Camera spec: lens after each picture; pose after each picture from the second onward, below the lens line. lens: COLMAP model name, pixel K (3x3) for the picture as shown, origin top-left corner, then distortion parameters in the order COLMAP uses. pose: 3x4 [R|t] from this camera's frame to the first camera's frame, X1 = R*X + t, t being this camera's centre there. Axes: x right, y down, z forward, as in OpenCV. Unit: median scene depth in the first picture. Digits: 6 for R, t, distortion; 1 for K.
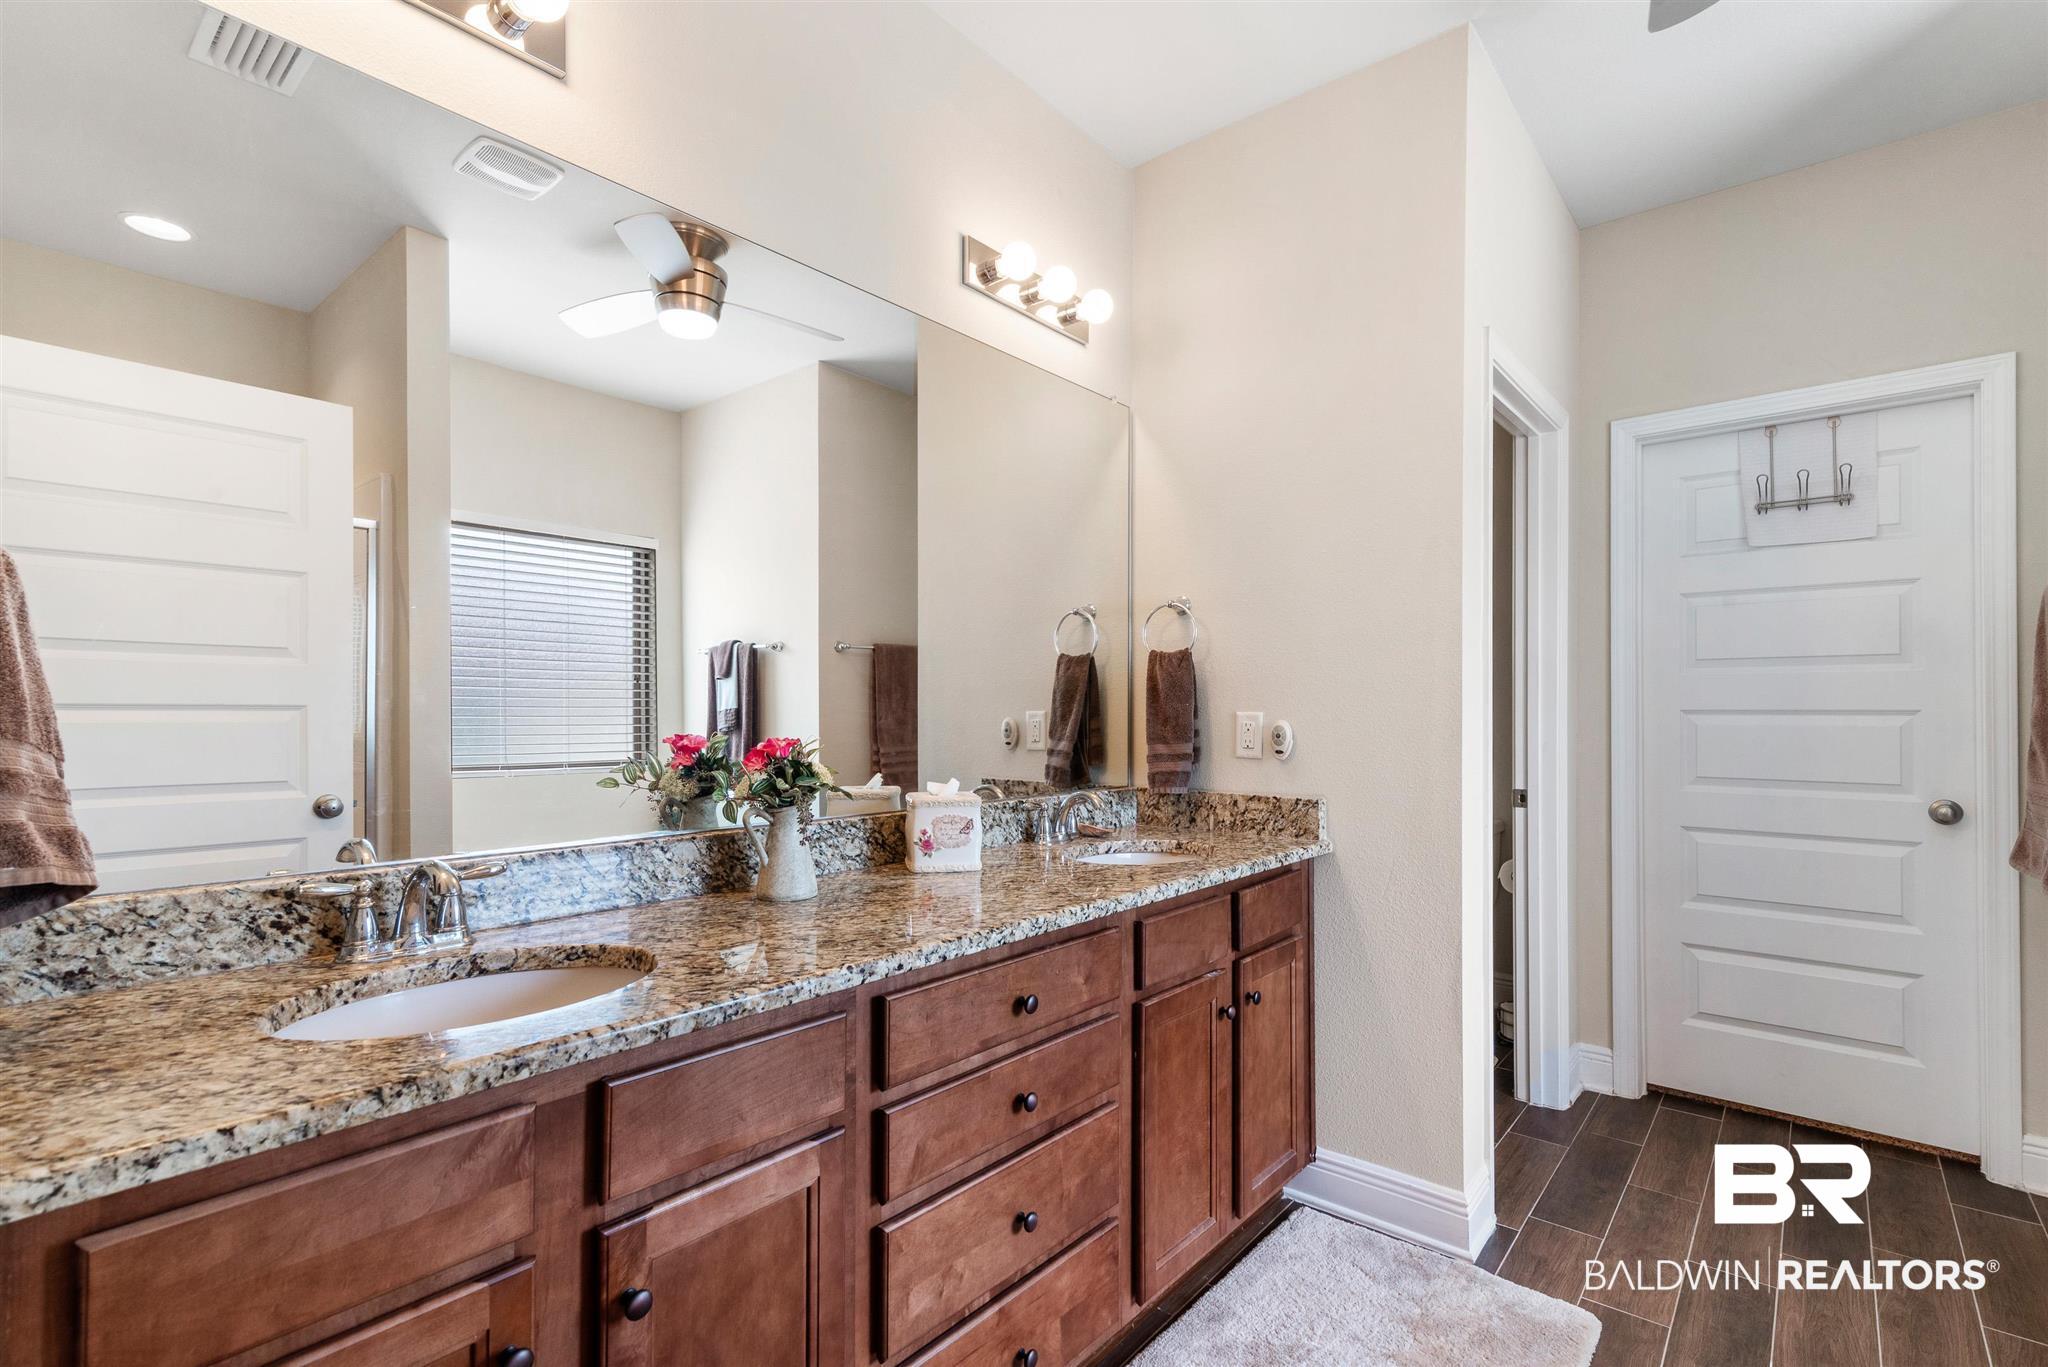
lens RADIAL K [[939.7, 0, 1021.8], [0, 939.7, 696.9], [0, 0, 1]] dist [0.000400, 0.000036]
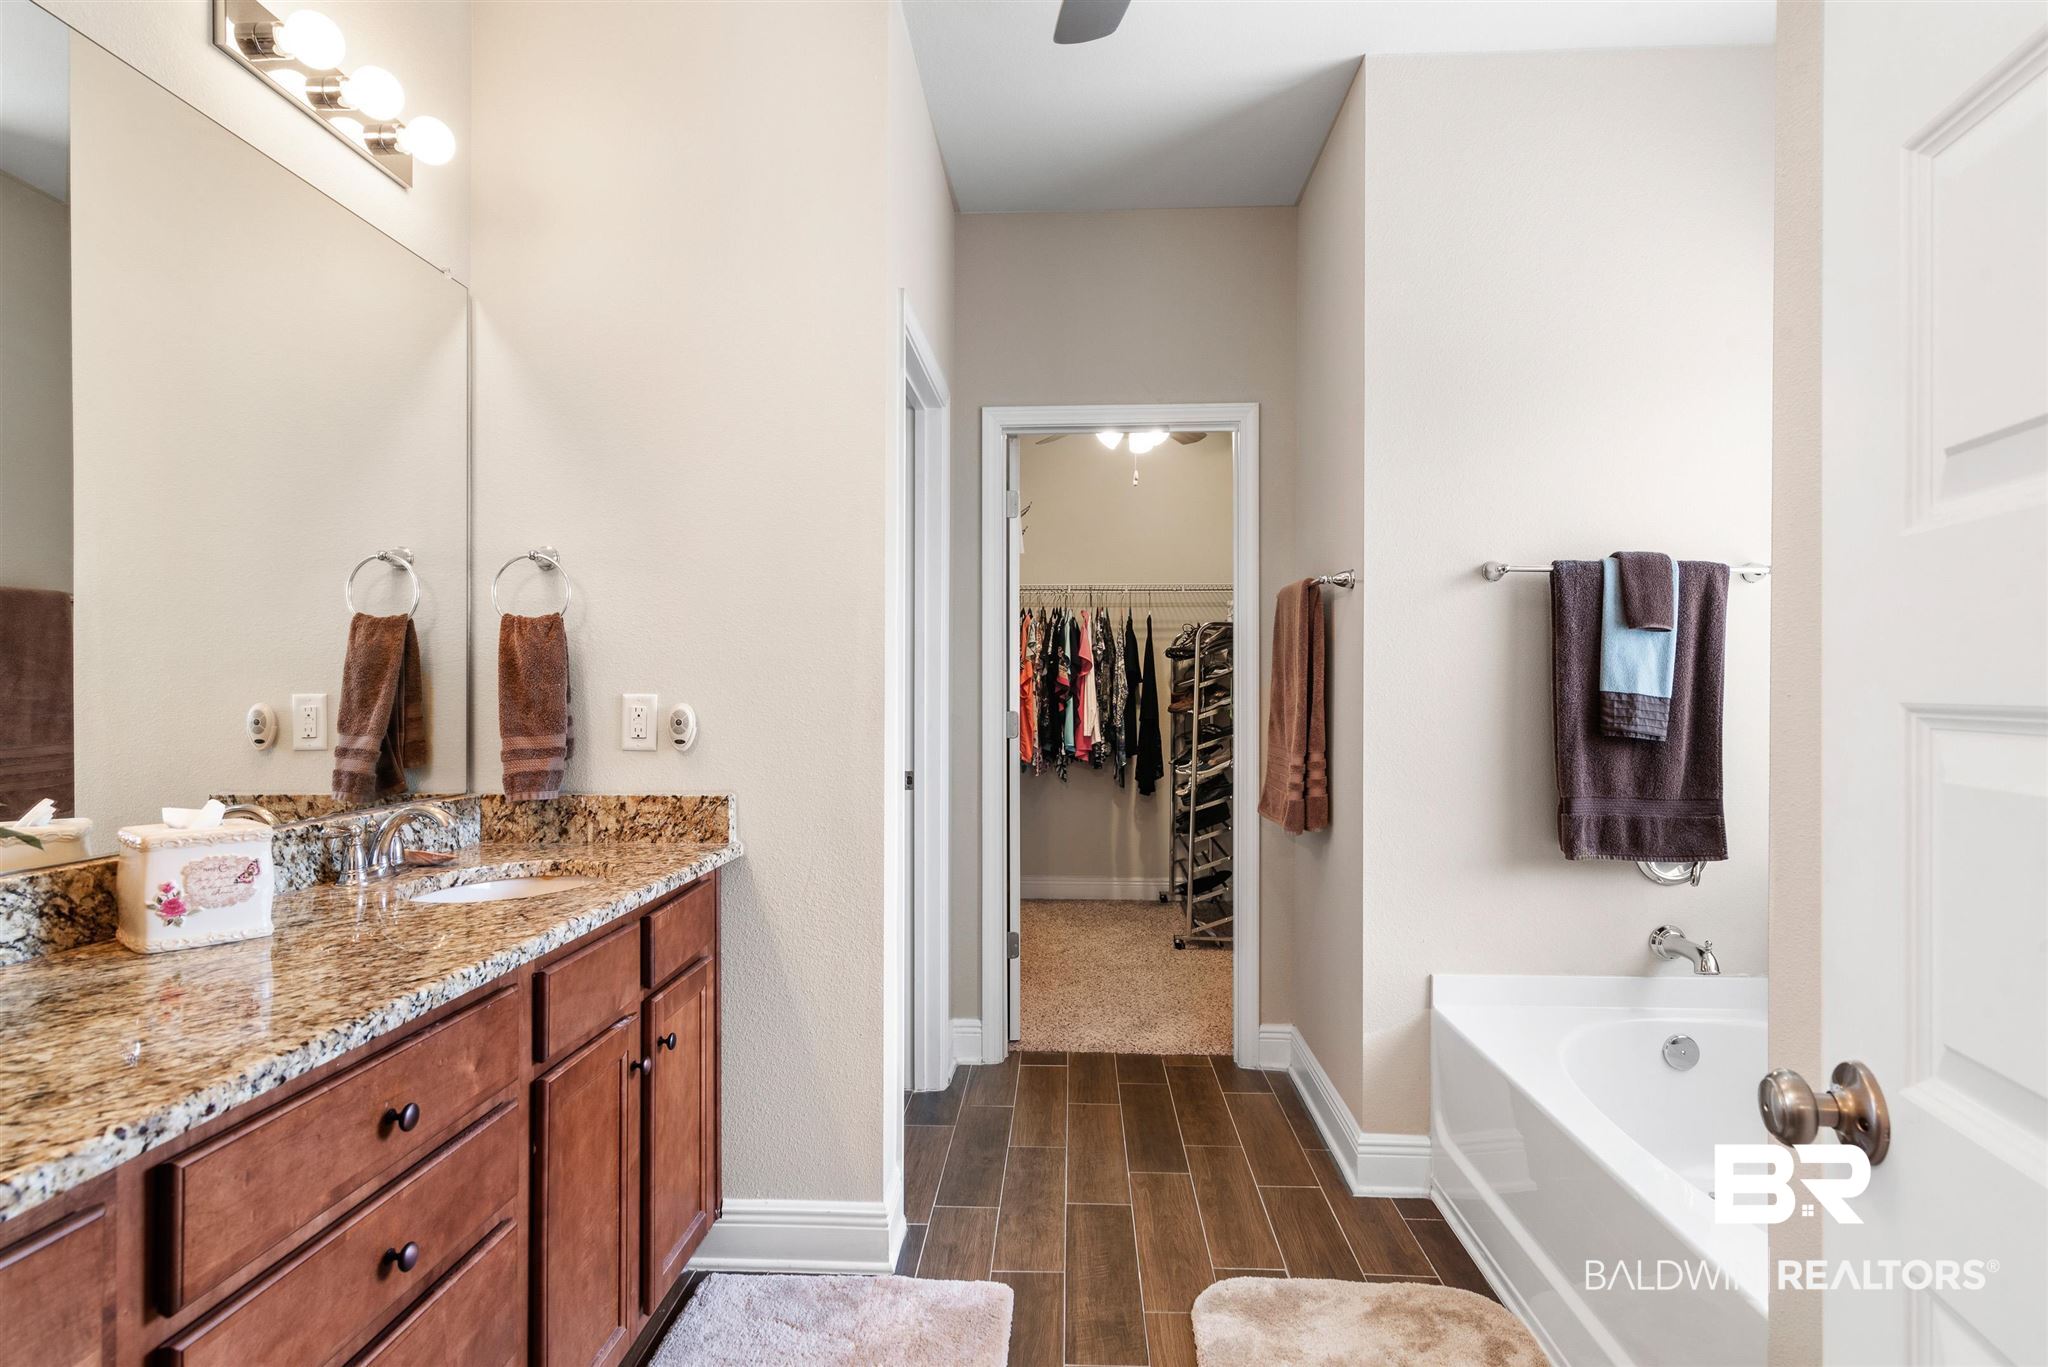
lens RADIAL K [[1080.5, 0, 1025.7], [0, 1080.5, 680.3], [0, 0, 1]] dist [0.002838, -0.003830]
pose [[0.787615, 0.001679, 0.616165, -0.088287], [-0.006083, 0.999969, 0.005051, -0.003406], [-0.616137, -0.007726, 0.787601, 0.060903]]
